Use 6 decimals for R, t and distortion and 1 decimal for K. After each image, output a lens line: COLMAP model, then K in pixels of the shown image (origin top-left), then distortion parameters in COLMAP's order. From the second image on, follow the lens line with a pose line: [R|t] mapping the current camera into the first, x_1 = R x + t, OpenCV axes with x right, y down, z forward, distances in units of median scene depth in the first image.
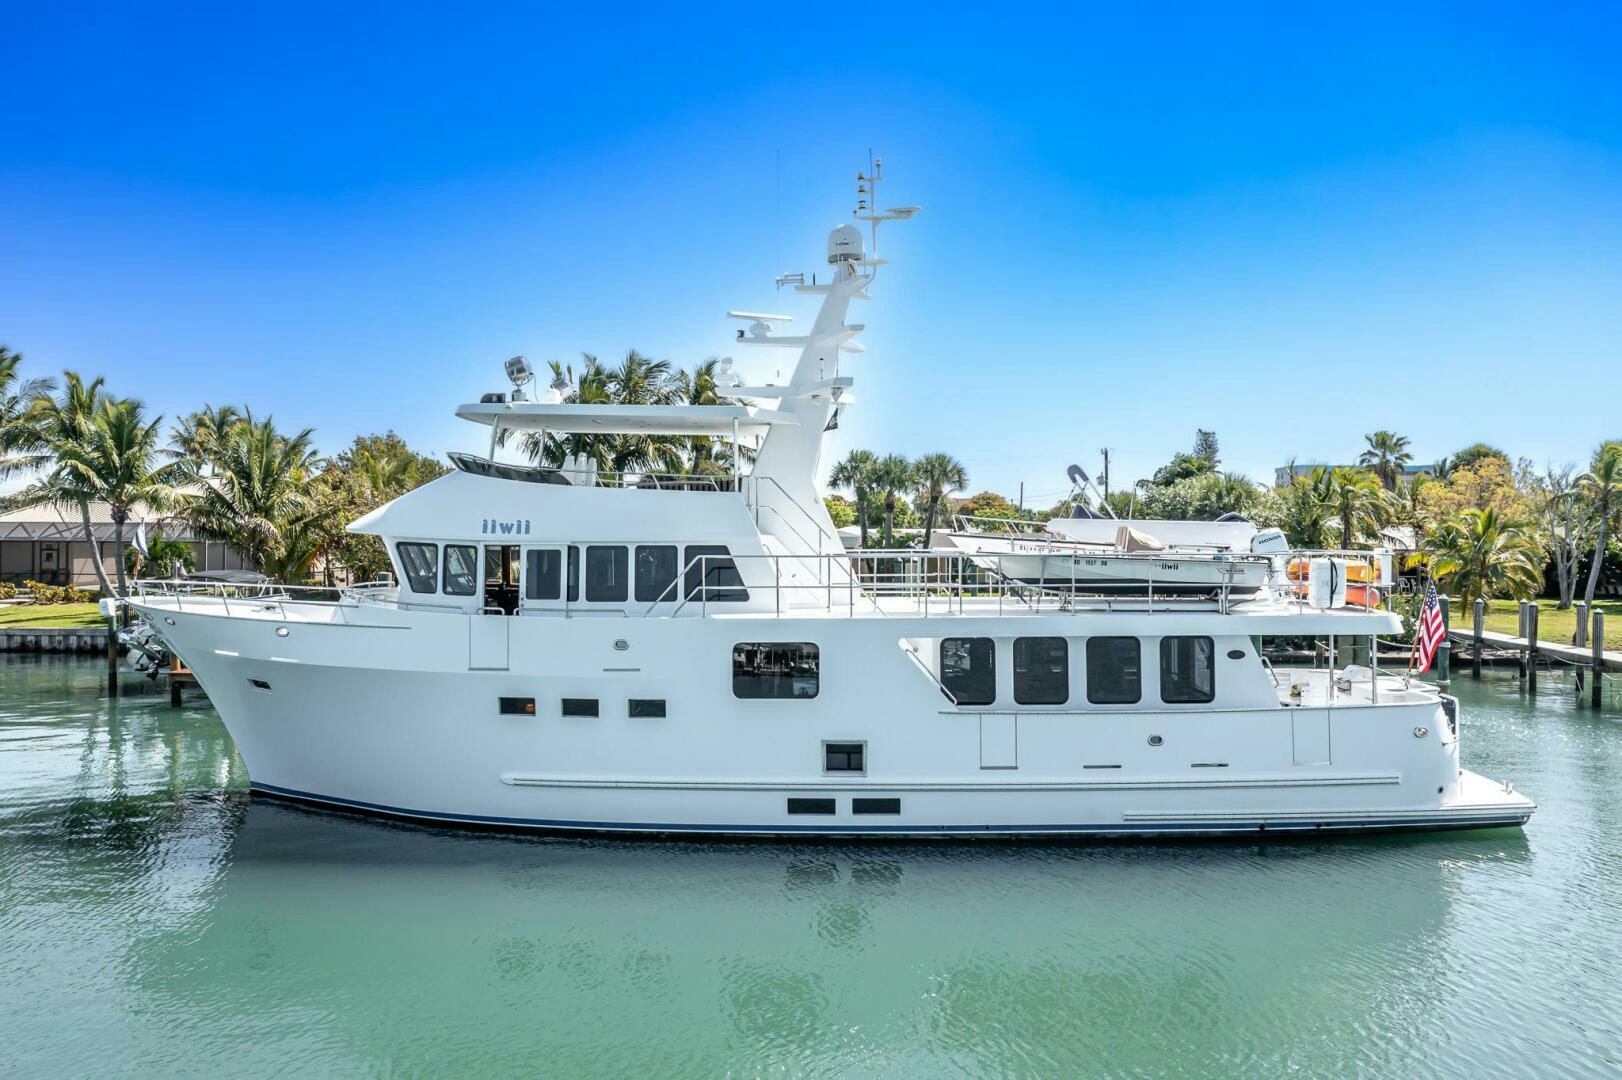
lens RADIAL K [[1282.5, 0, 803.4], [0, 1282.5, 529.5], [0, 0, 1]] dist [-0.029090, 0.017165]
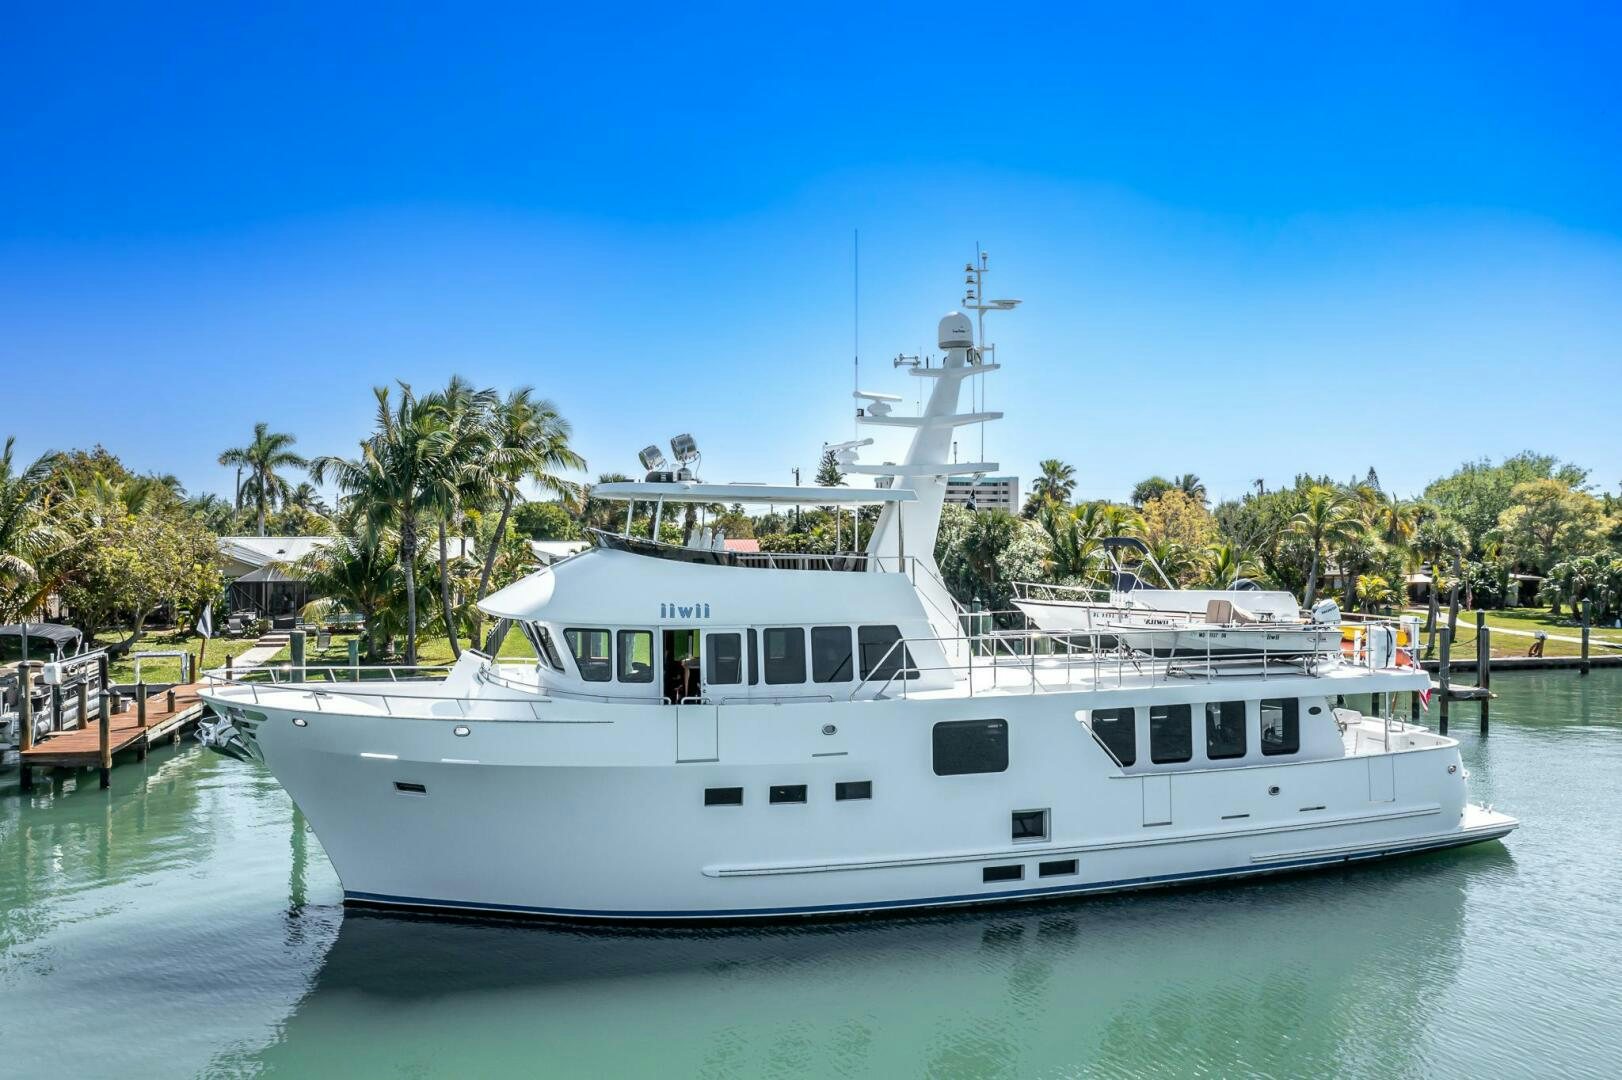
lens RADIAL K [[1282.5, 0, 812.5], [0, 1282.5, 531.2], [0, 0, 1]] dist [-0.029090, 0.017165]
pose [[0.947678, 0.001664, 0.319223, -0.465788], [-0.001445, 0.999999, -0.000922, -0.064086], [-0.319224, 0.000412, 0.947679, 0.044399]]
